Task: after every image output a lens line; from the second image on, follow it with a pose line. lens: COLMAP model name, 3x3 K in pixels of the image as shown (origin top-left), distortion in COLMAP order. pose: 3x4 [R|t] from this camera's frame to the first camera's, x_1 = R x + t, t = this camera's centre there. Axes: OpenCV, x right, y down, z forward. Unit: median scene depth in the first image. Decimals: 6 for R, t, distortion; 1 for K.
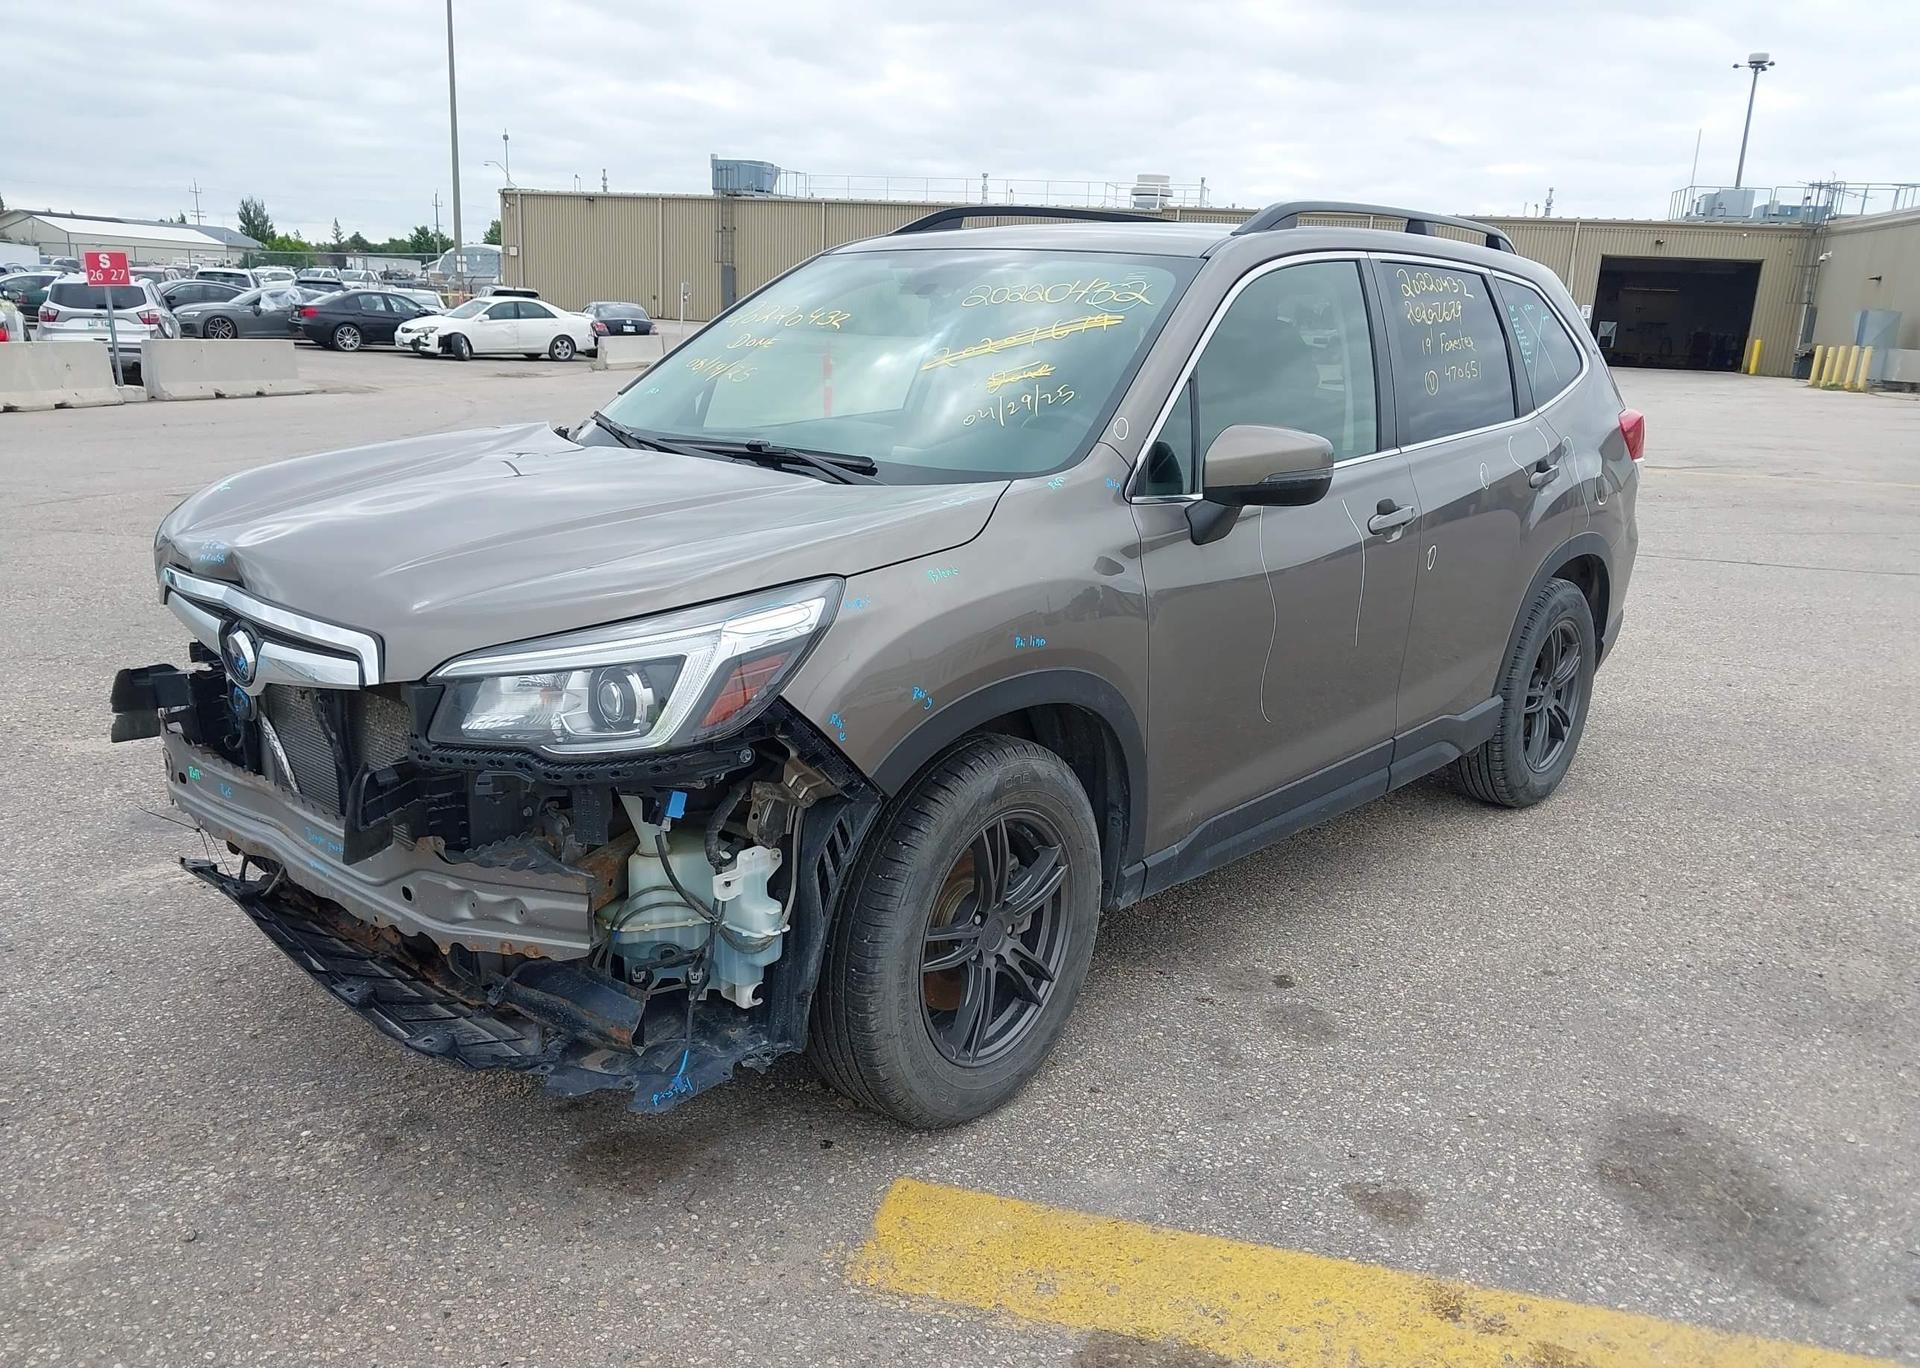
lens RADIAL K [[1545.9, 0, 962.2], [0, 1545.9, 719.7], [0, 0, 1]] dist [0.006258, -0.005926]
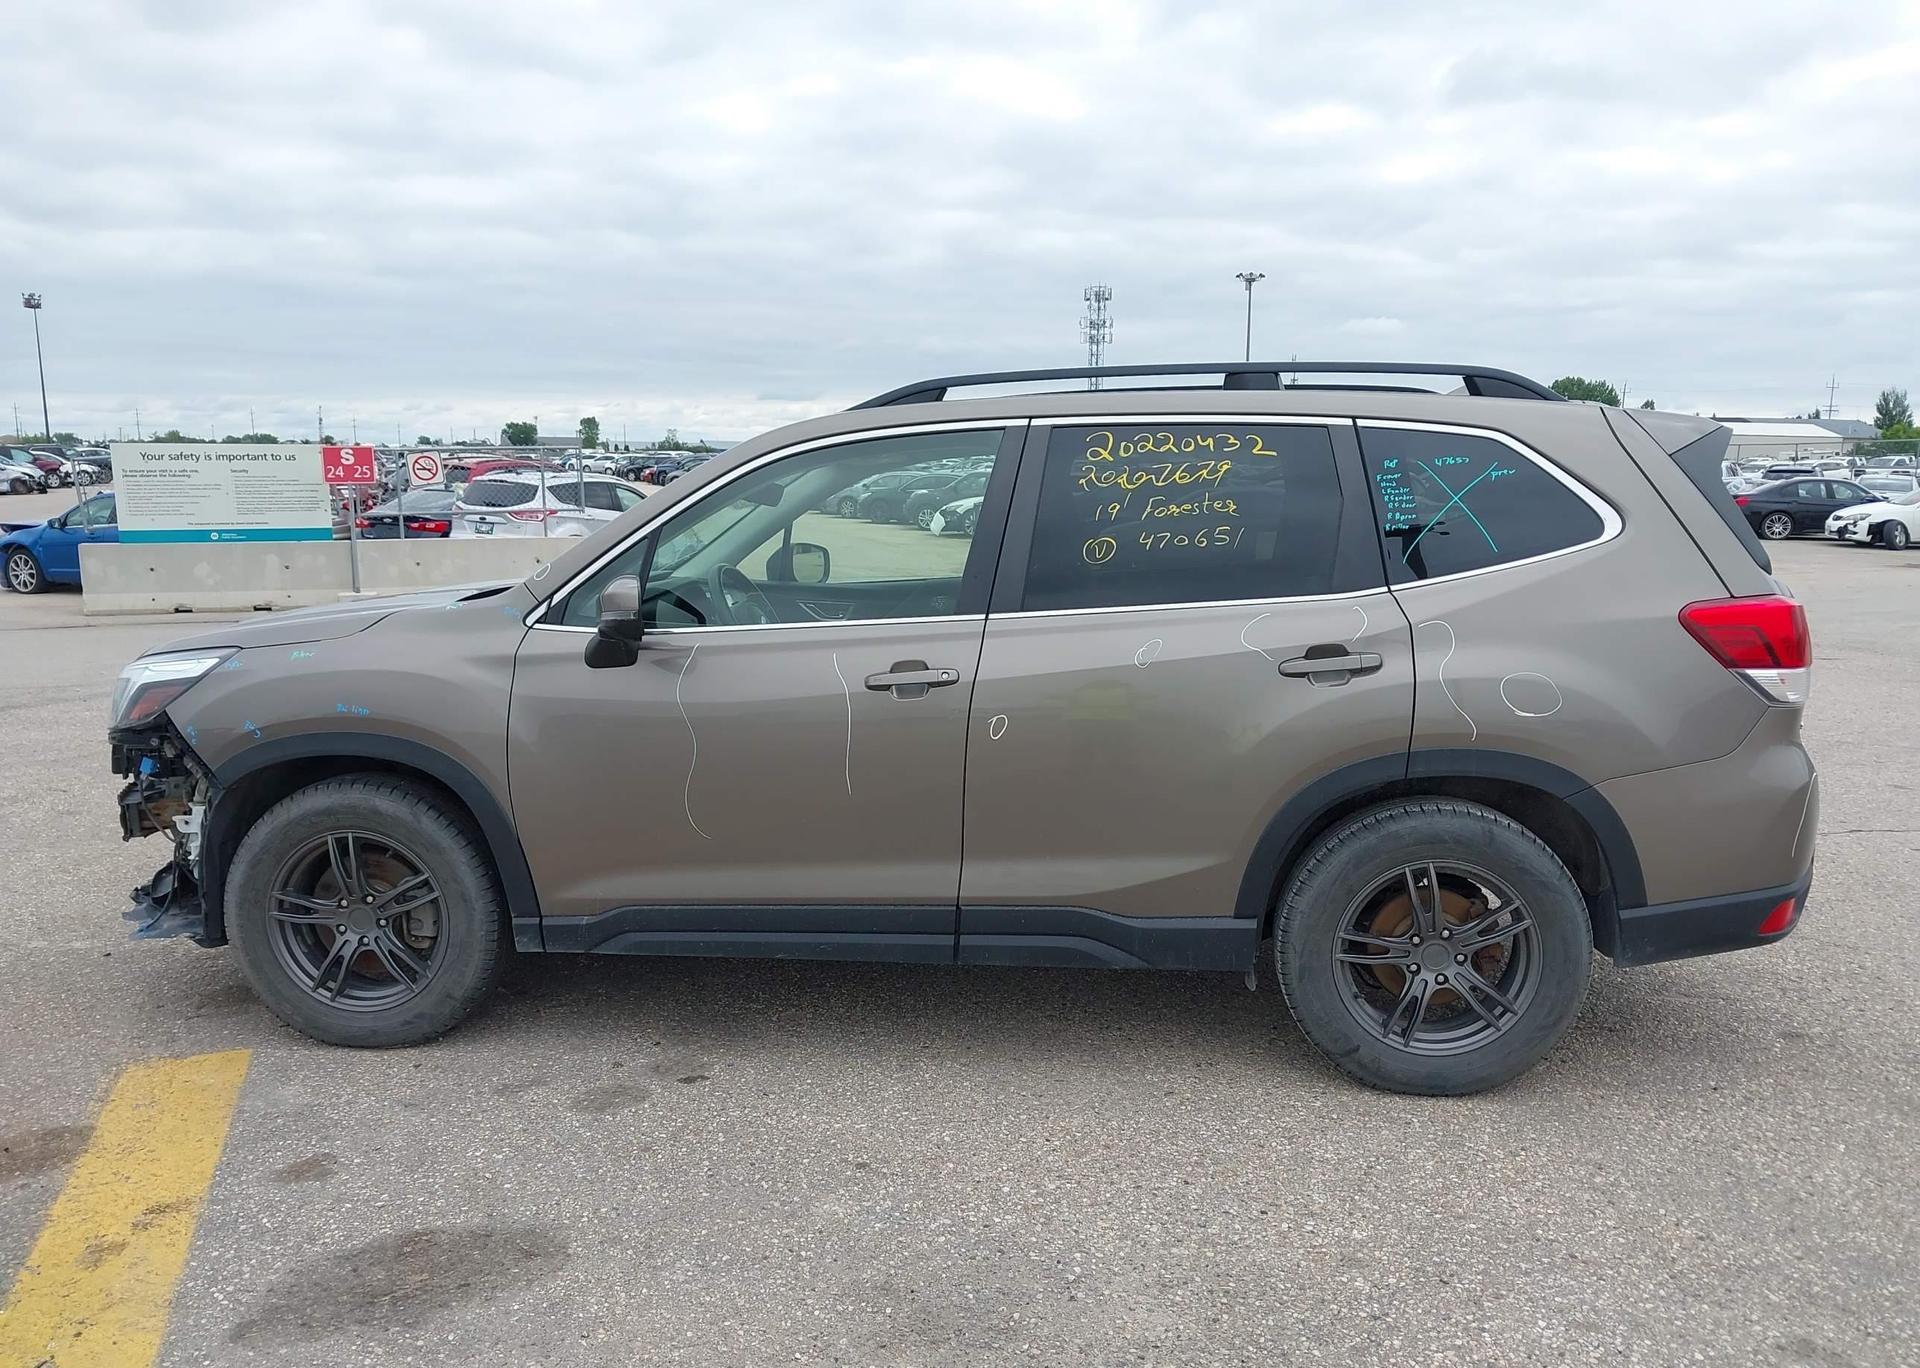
lens RADIAL K [[1525.4, 0, 966.0], [0, 1525.4, 676.4], [0, 0, 1]] dist [0.170098, -0.287706]
pose [[0.552651, 0.075664, -0.829971, 1.322089], [-0.197751, 0.979335, -0.042396, -0.112293], [0.809611, 0.187558, 0.556194, 0.558633]]
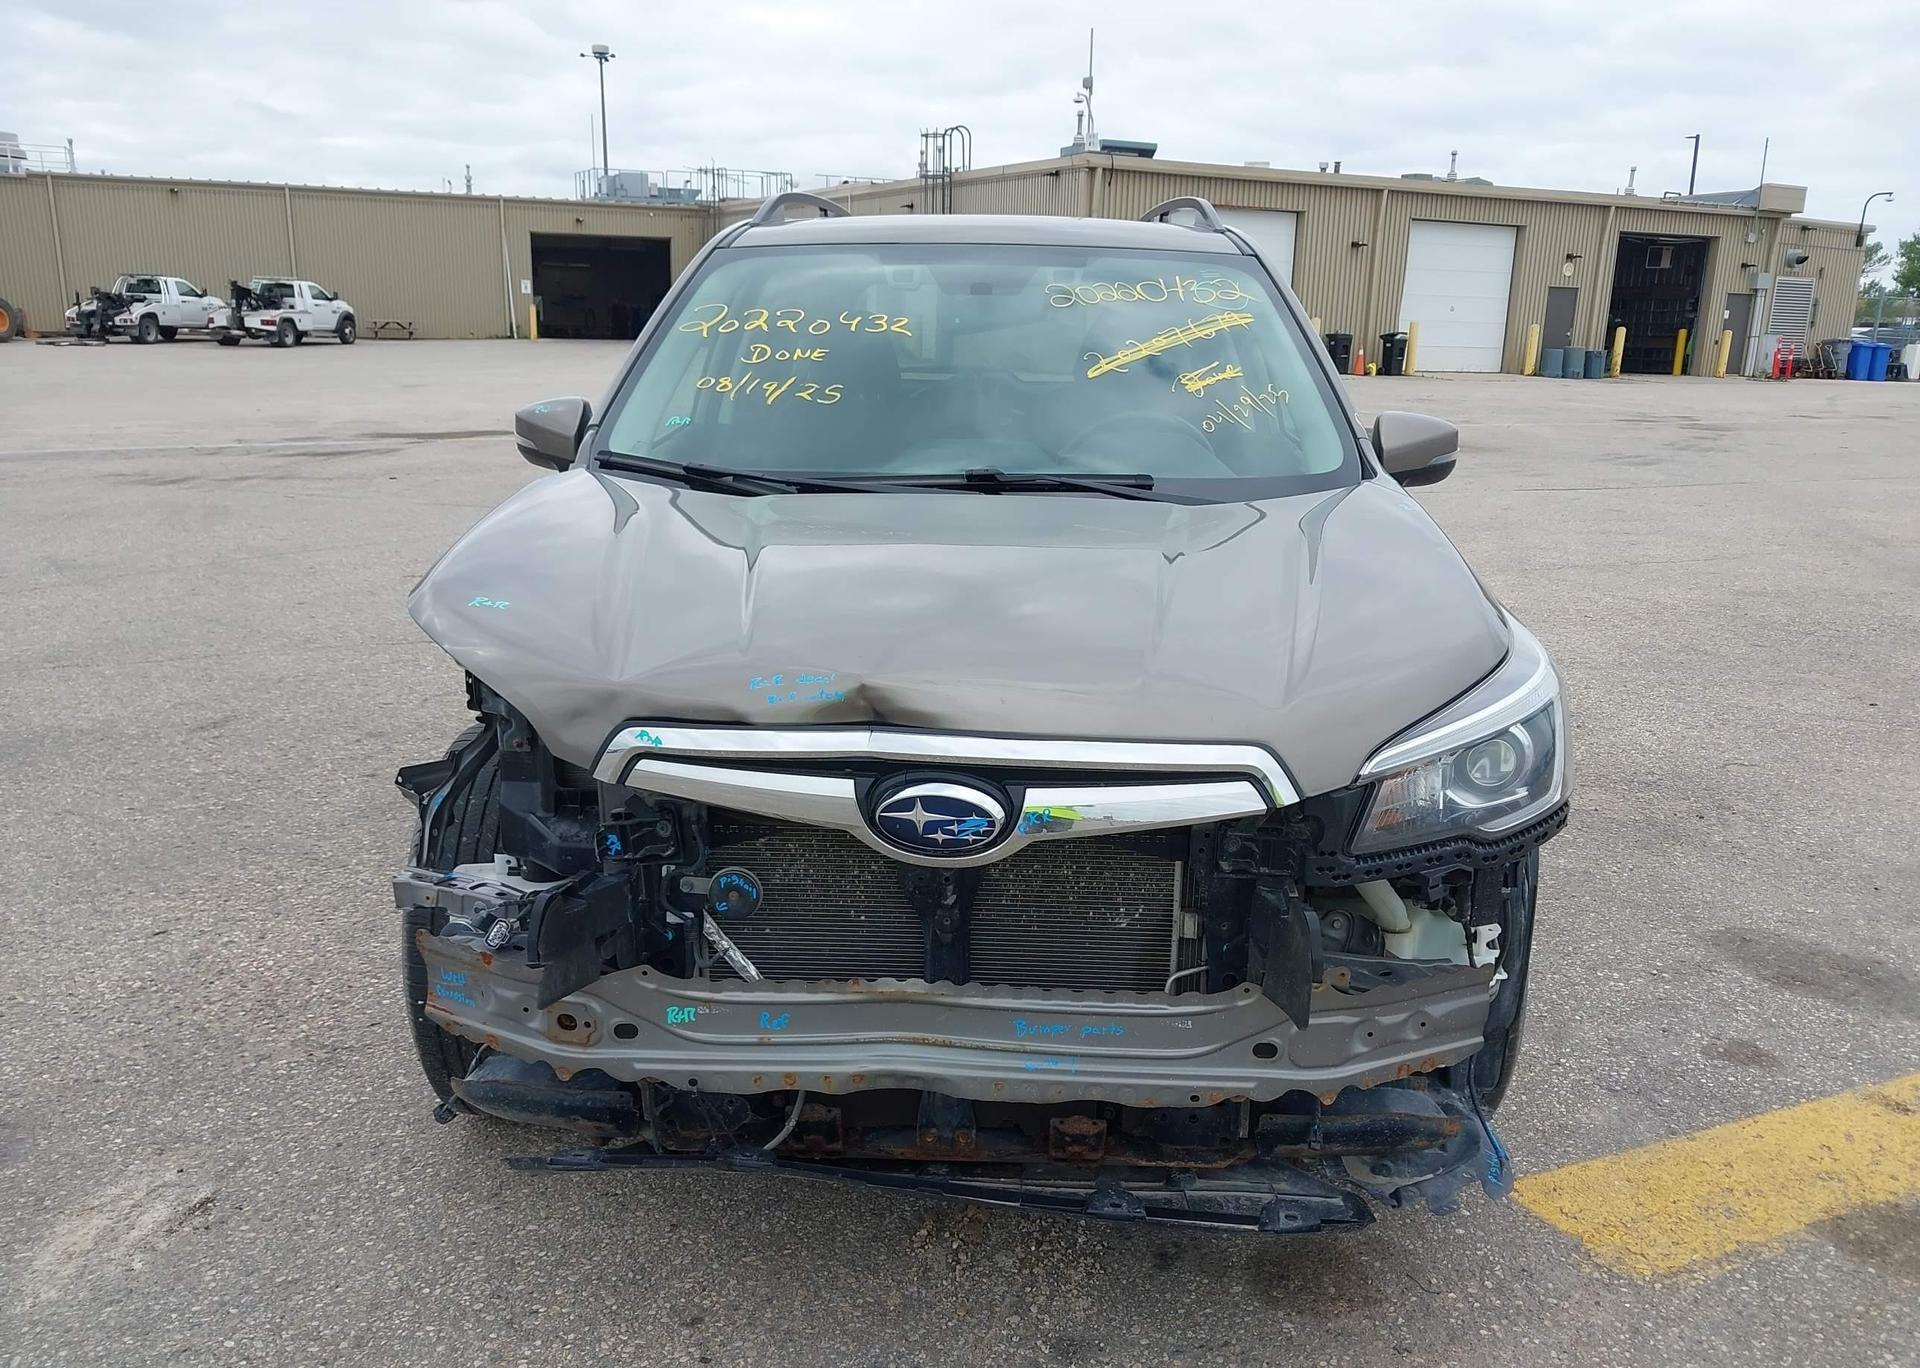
lens RADIAL K [[1545.9, 0, 962.2], [0, 1545.9, 719.7], [0, 0, 1]] dist [0.006258, -0.005926]
pose [[0.774250, -0.184071, 0.605521, -0.731958], [0.174997, 0.981733, 0.074675, -0.114974], [-0.608205, 0.048148, 0.792318, 0.341719]]
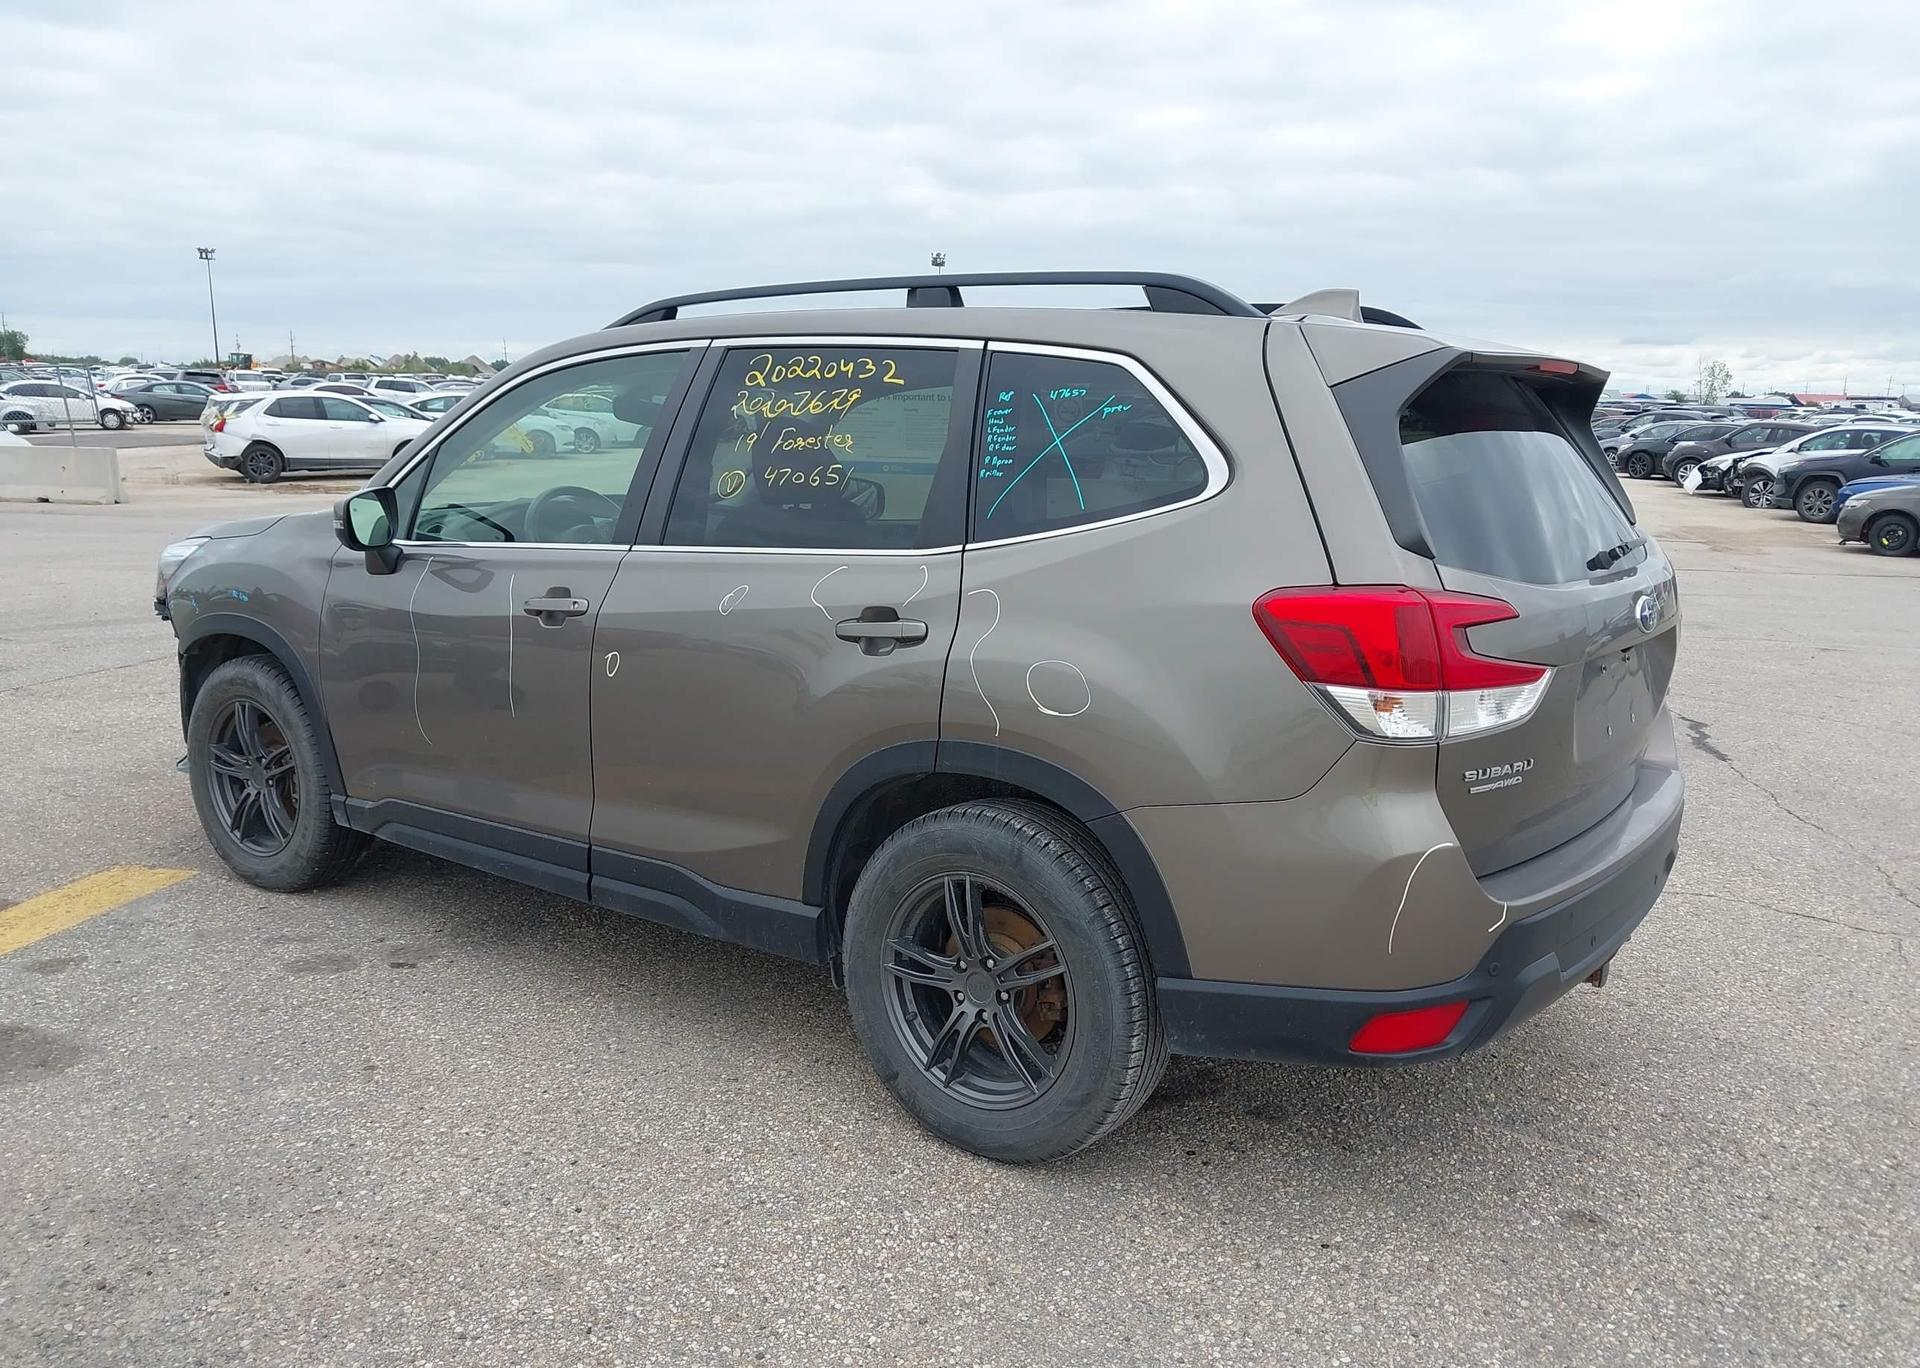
lens RADIAL K [[1545.9, 0, 962.2], [0, 1545.9, 719.7], [0, 0, 1]] dist [0.006258, -0.005926]
pose [[0.068522, 0.166476, -0.983662, 1.502384], [-0.278643, 0.949935, 0.141358, -0.320829], [0.957947, 0.264404, 0.111478, 1.361466]]
